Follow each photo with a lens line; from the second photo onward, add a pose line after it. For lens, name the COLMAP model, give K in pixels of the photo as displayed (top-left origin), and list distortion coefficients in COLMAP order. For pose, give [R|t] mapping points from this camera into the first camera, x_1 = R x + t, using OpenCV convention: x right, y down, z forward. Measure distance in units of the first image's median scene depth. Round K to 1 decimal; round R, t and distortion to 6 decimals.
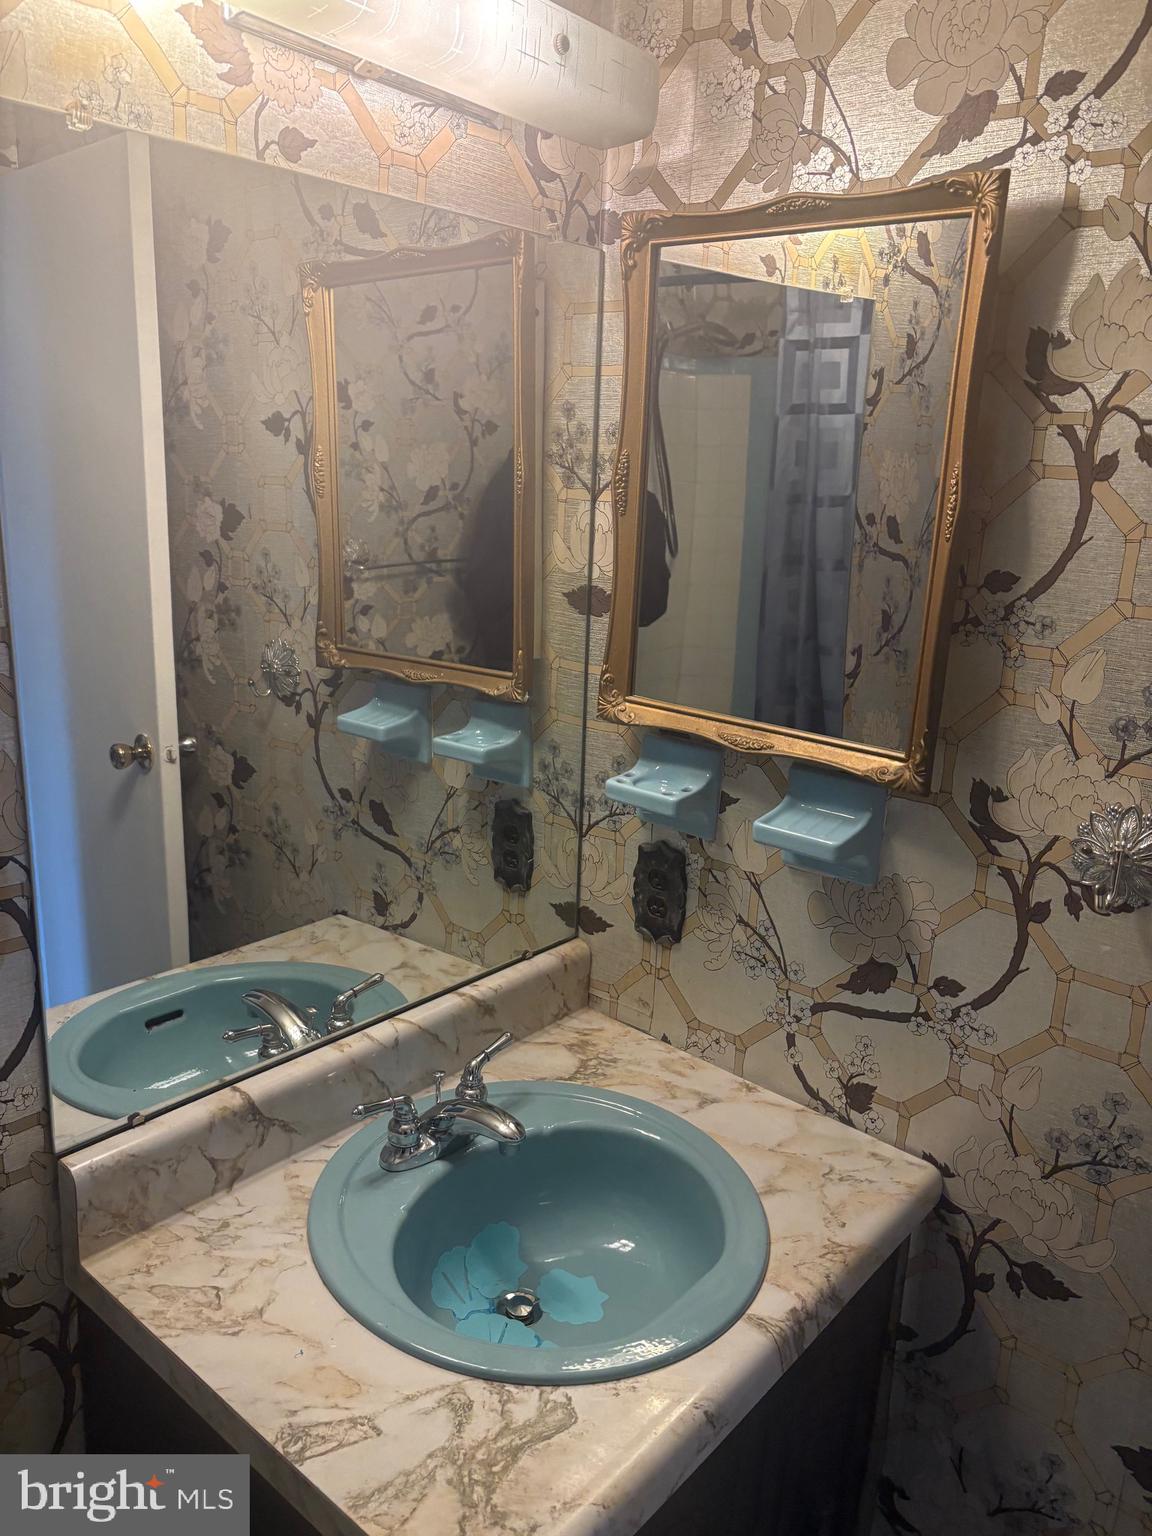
lens RADIAL K [[1162.9, 0, 574.6], [0, 1162.9, 771.5], [0, 0, 1]] dist [0.045632, -0.047082]
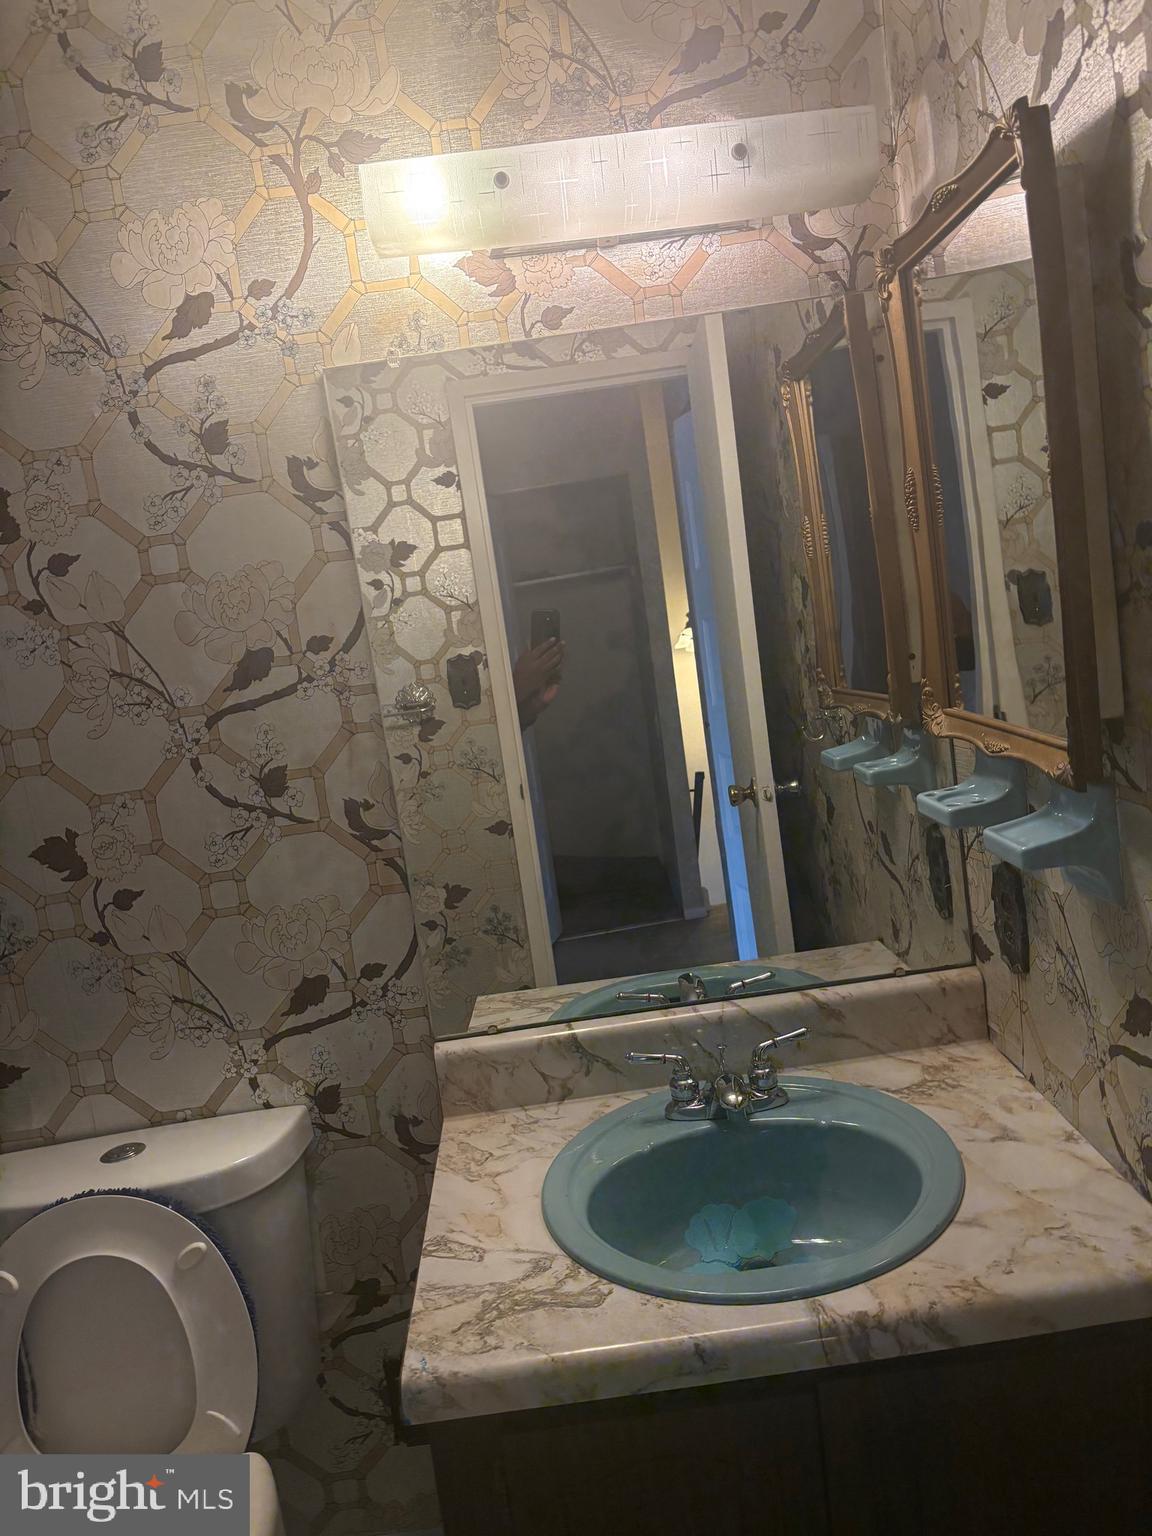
lens RADIAL K [[1170.8, 0, 576.9], [0, 1170.8, 777.2], [0, 0, 1]] dist [0.013960, -0.007314]
pose [[0.655522, -0.026482, -0.754712, 0.807949], [-0.026751, 0.997943, -0.058251, 0.080949], [0.754703, 0.058374, 0.653465, 0.161255]]
